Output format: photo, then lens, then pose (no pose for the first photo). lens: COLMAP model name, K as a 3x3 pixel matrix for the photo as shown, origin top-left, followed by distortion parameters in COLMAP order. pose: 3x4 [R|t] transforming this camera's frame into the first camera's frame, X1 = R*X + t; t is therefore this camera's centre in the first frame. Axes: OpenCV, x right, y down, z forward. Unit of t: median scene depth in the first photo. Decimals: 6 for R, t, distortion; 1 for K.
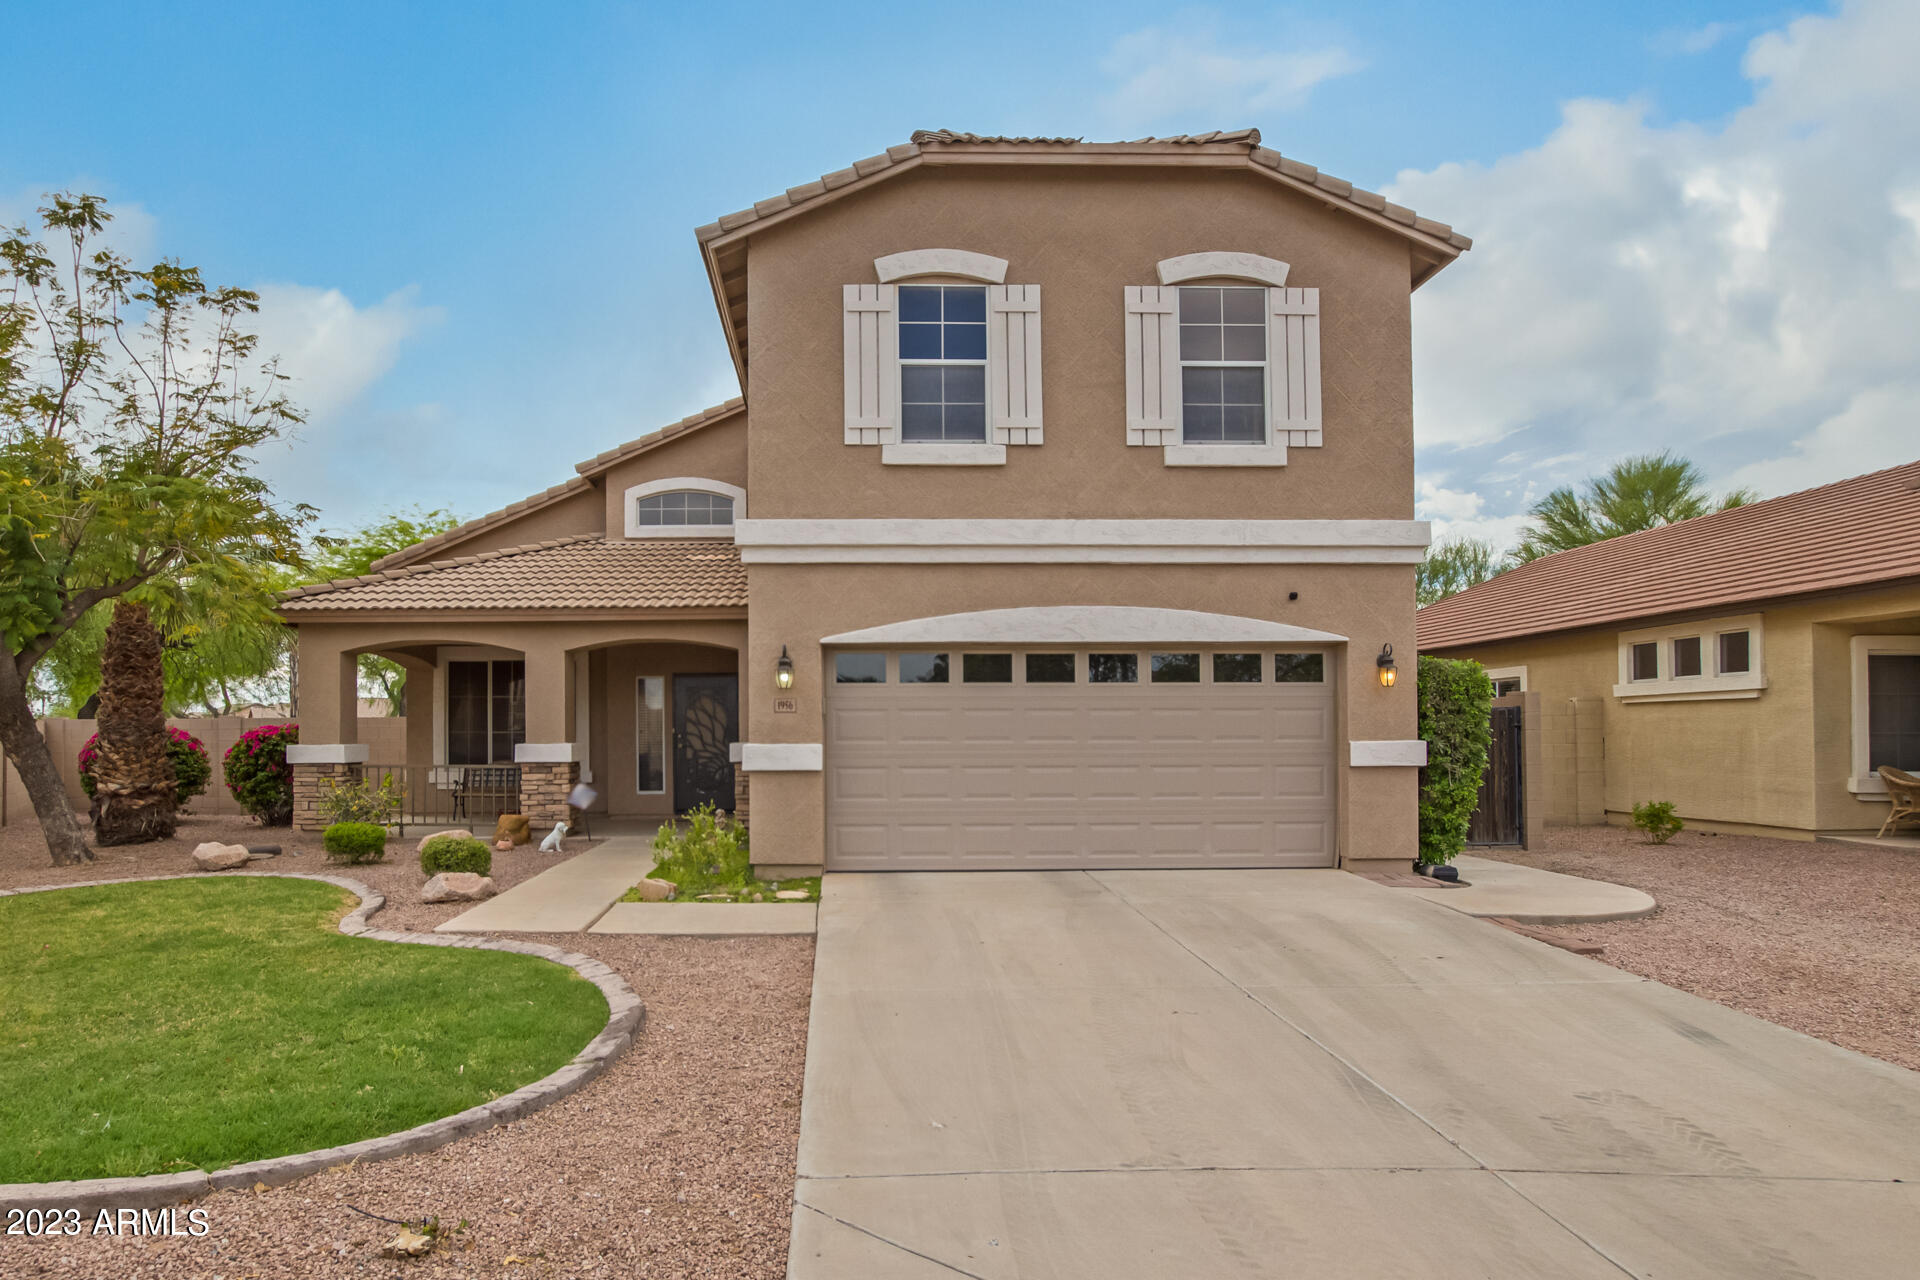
lens RADIAL K [[863.3, 0, 959.3], [0, 863.3, 664.3], [0, 0, 1]] dist [-0.012893, -0.000142]
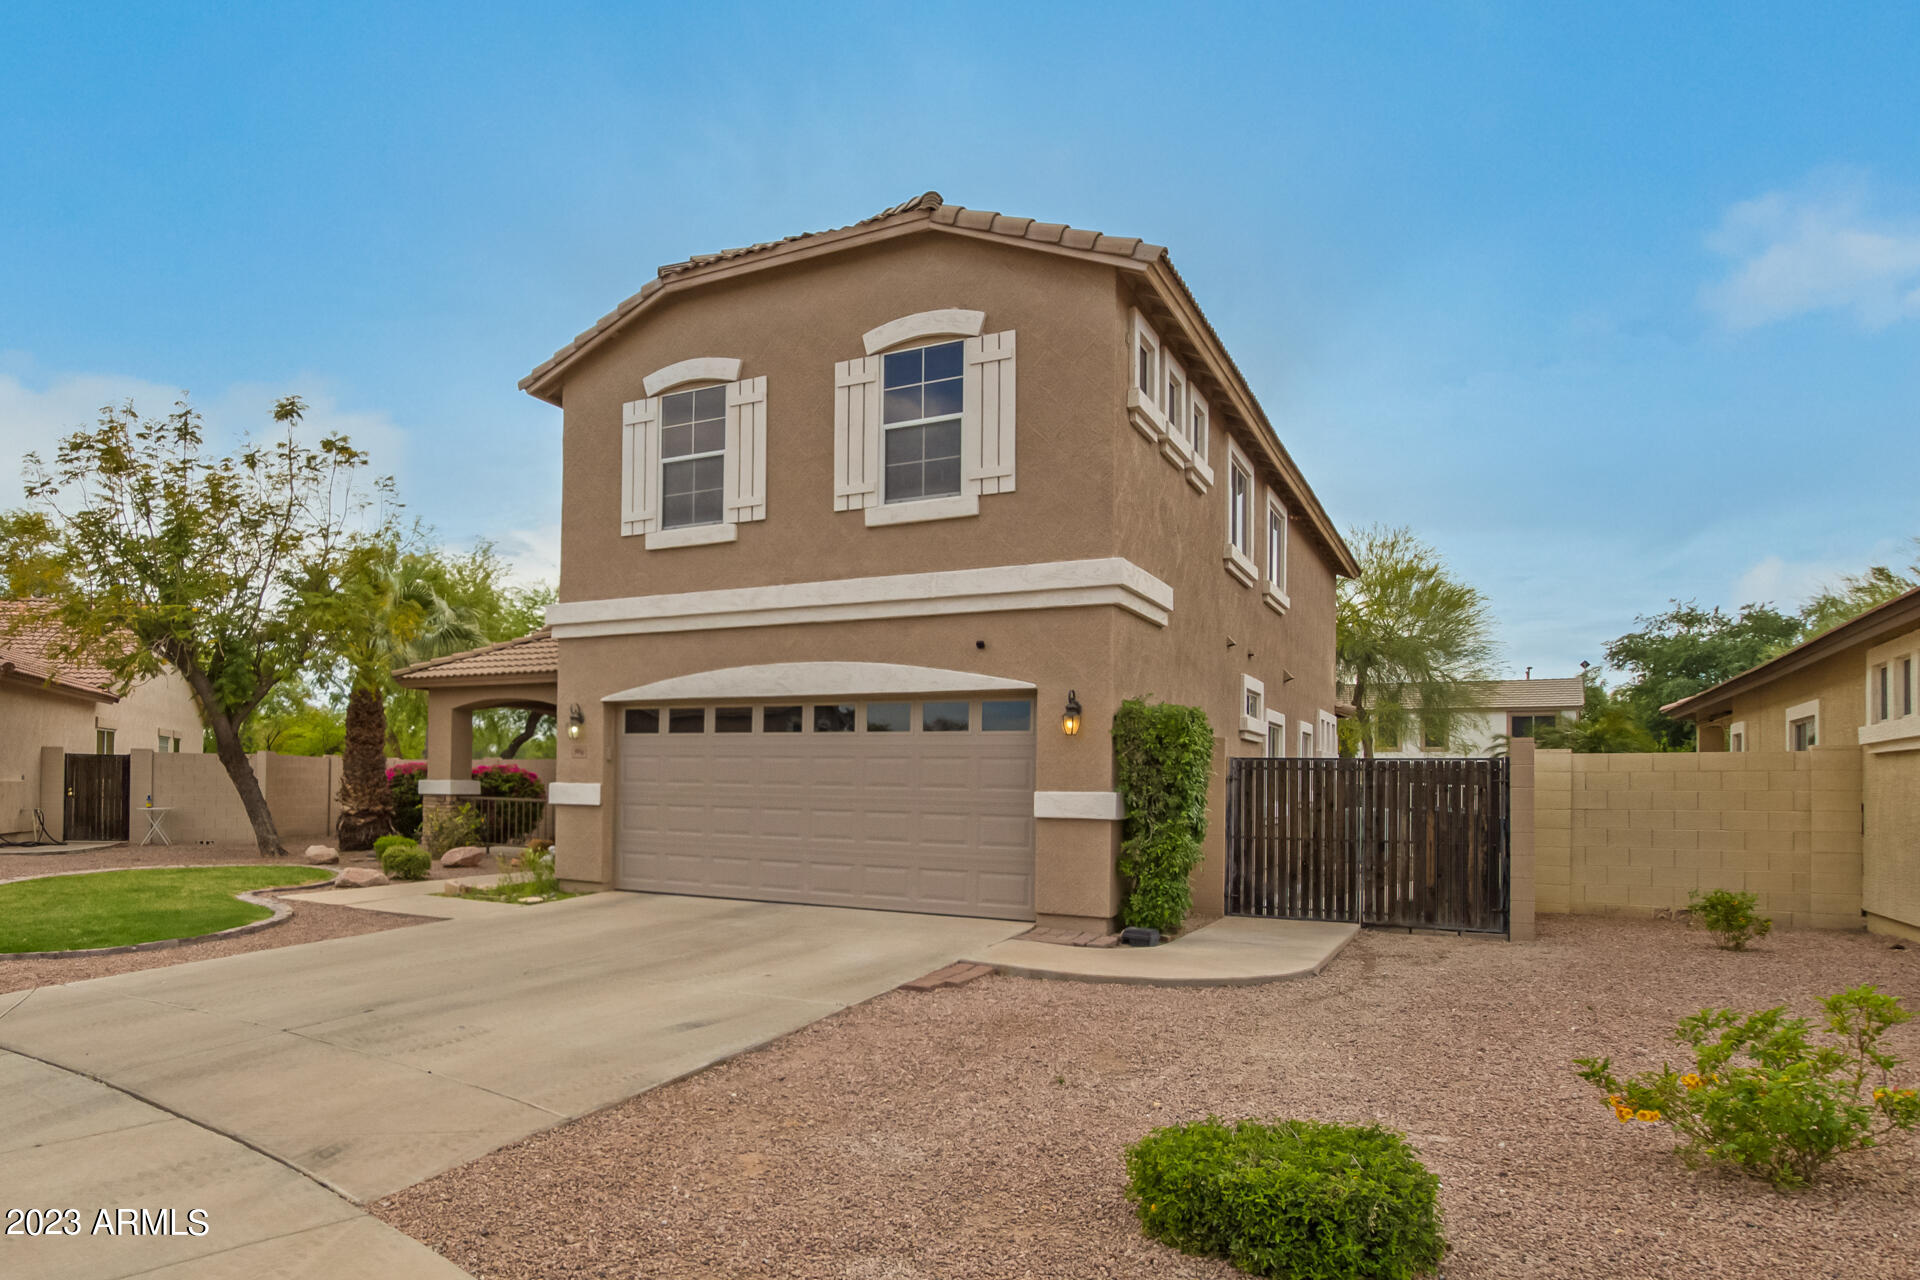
lens RADIAL K [[928.9, 0, 959.3], [0, 928.9, 698.6], [0, 0, 1]] dist [0.003656, 0.000313]
pose [[0.911284, -0.019878, -0.411298, 0.801586], [0.014722, 0.999768, -0.015700, -0.000096], [0.411515, 0.008252, 0.911366, 0.008844]]
